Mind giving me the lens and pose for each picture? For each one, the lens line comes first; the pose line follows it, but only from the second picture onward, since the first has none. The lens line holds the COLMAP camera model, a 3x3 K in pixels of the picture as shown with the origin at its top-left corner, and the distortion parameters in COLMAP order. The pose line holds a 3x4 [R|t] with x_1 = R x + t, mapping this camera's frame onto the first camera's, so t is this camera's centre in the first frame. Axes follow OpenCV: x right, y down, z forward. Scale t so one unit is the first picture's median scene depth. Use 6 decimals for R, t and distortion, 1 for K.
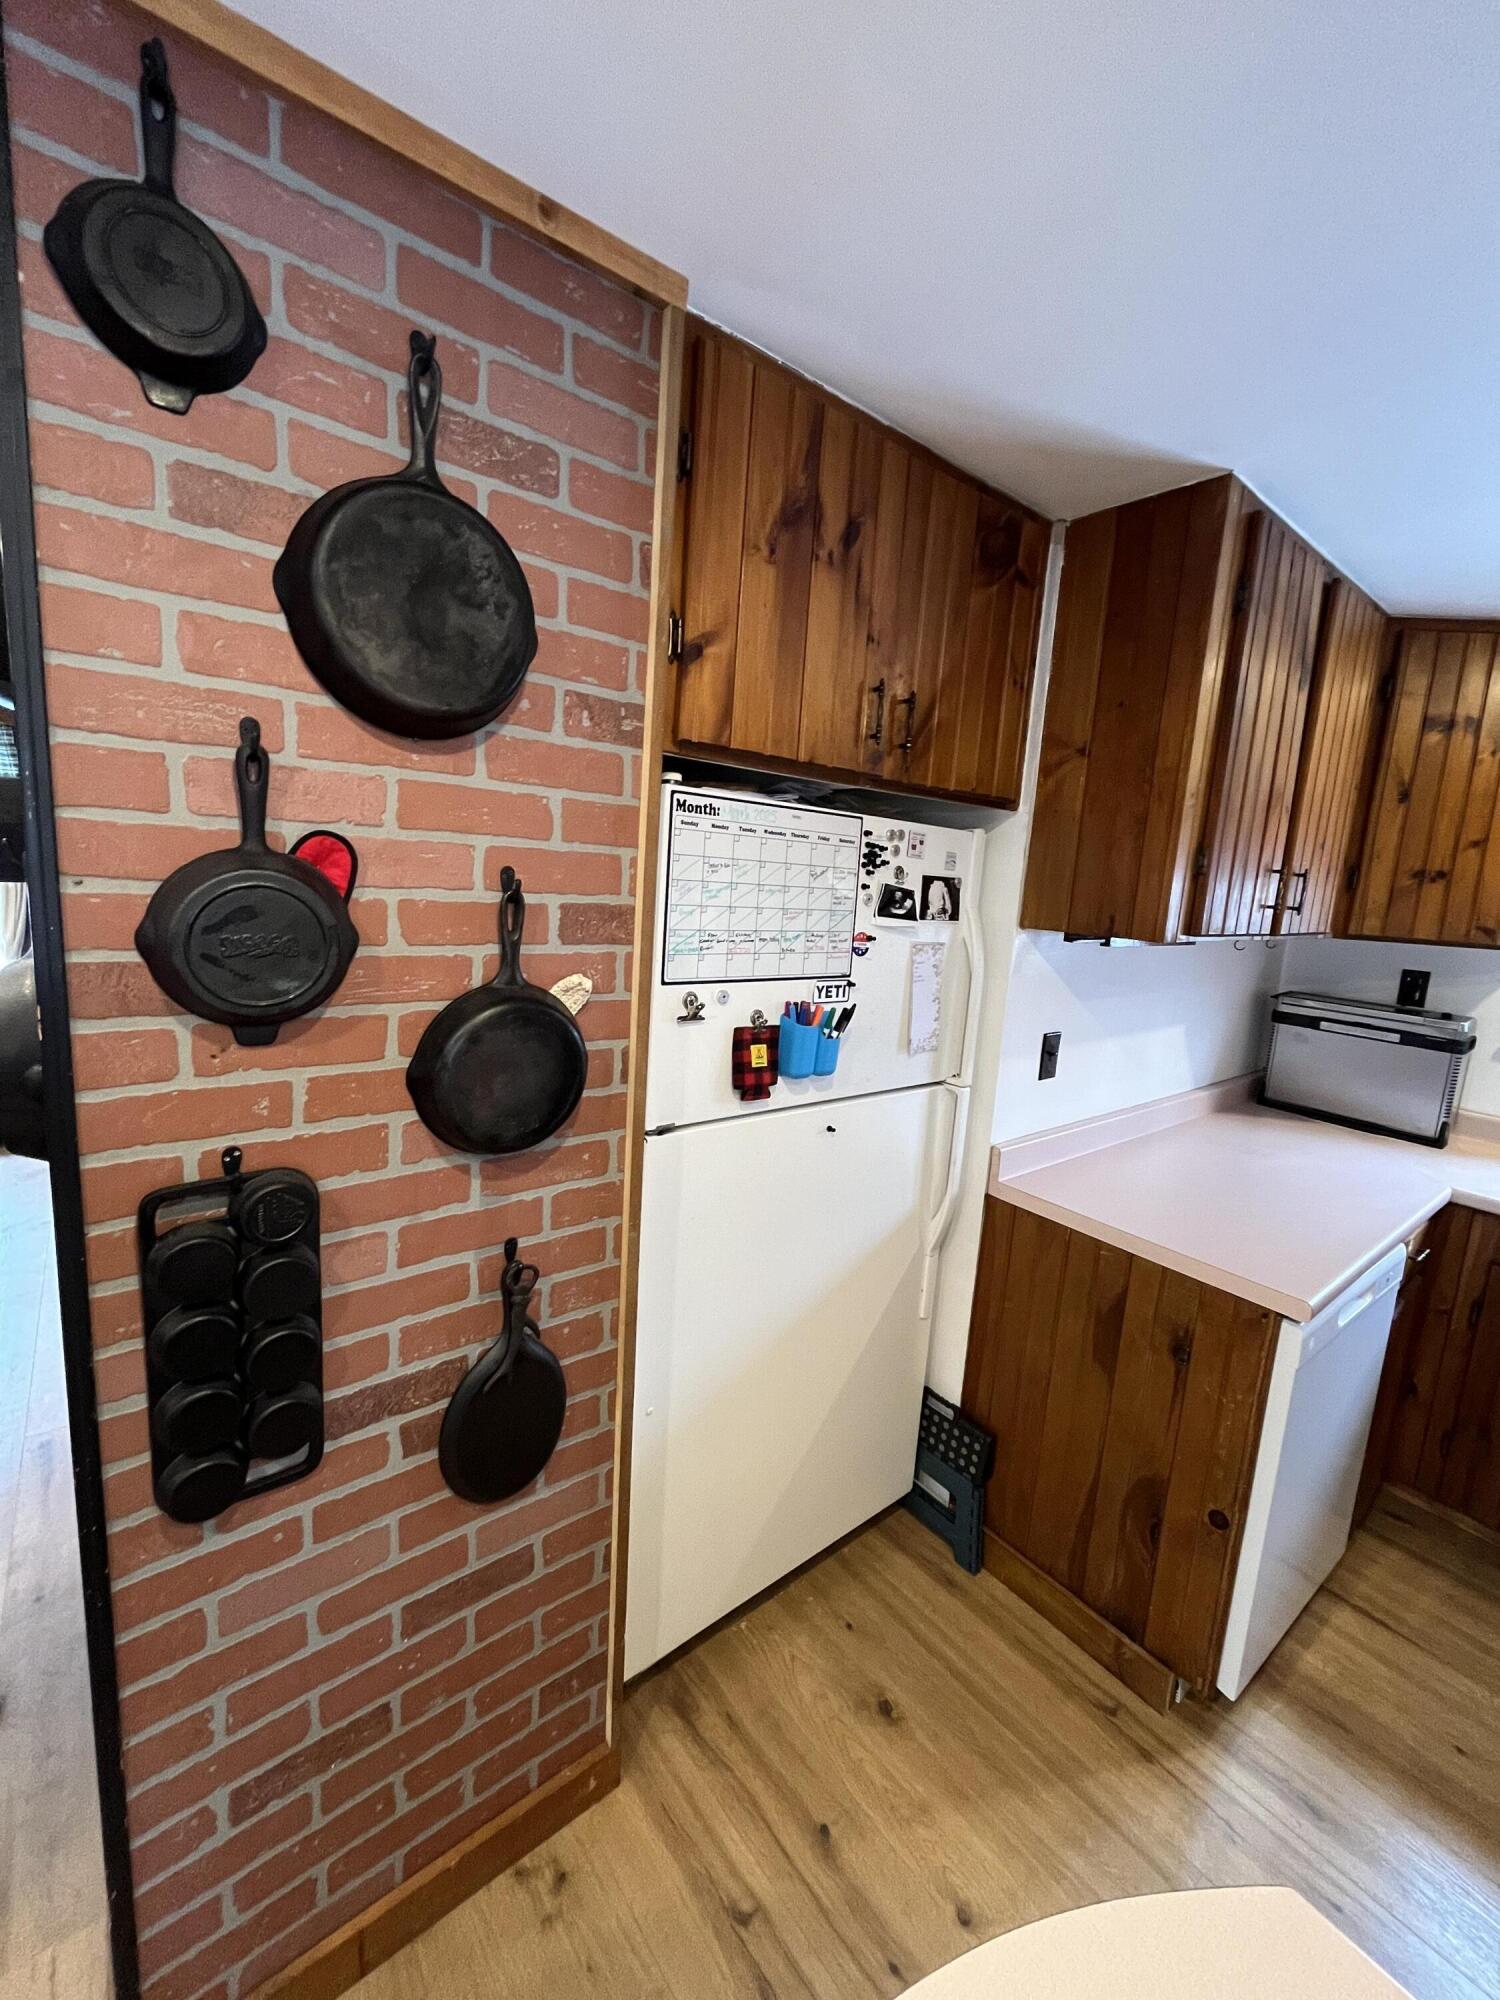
lens RADIAL K [[800.7, 0, 752.2], [0, 800.7, 1005.6], [0, 0, 1]] dist [-0.001363, -0.000119]
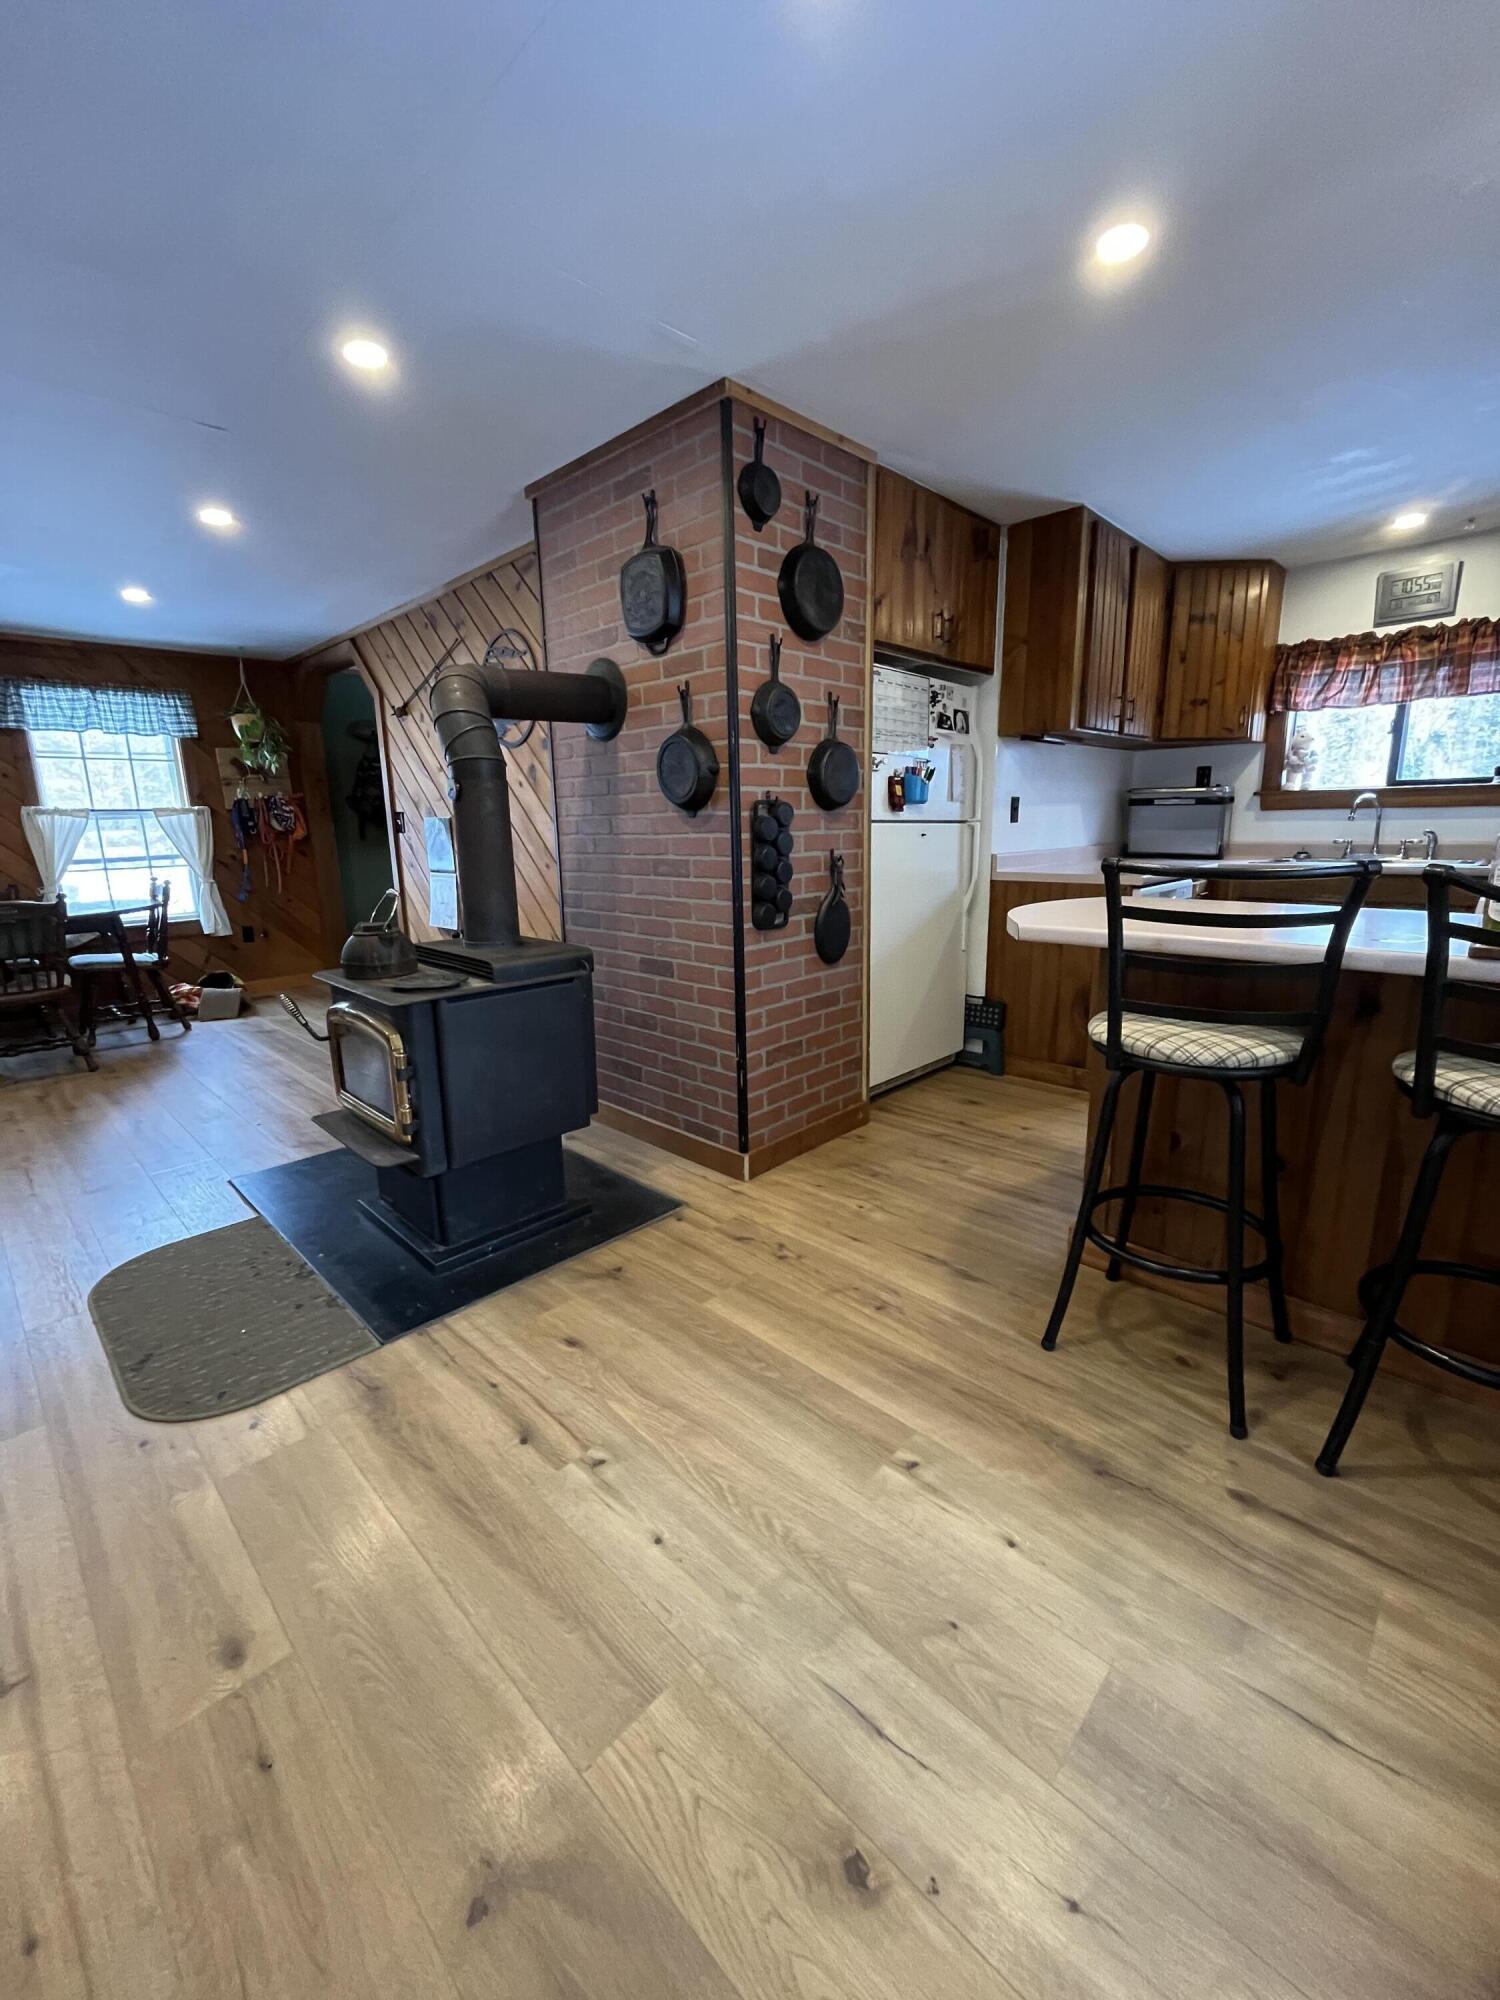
lens RADIAL K [[800.7, 0, 746.8], [0, 800.7, 1002.5], [0, 0, 1]] dist [-0.001363, -0.000119]
pose [[0.988987, -0.106568, 0.102699, -0.758798], [0.100553, 0.992993, 0.062076, 0.508943], [-0.108595, -0.051066, 0.992774, -1.269575]]
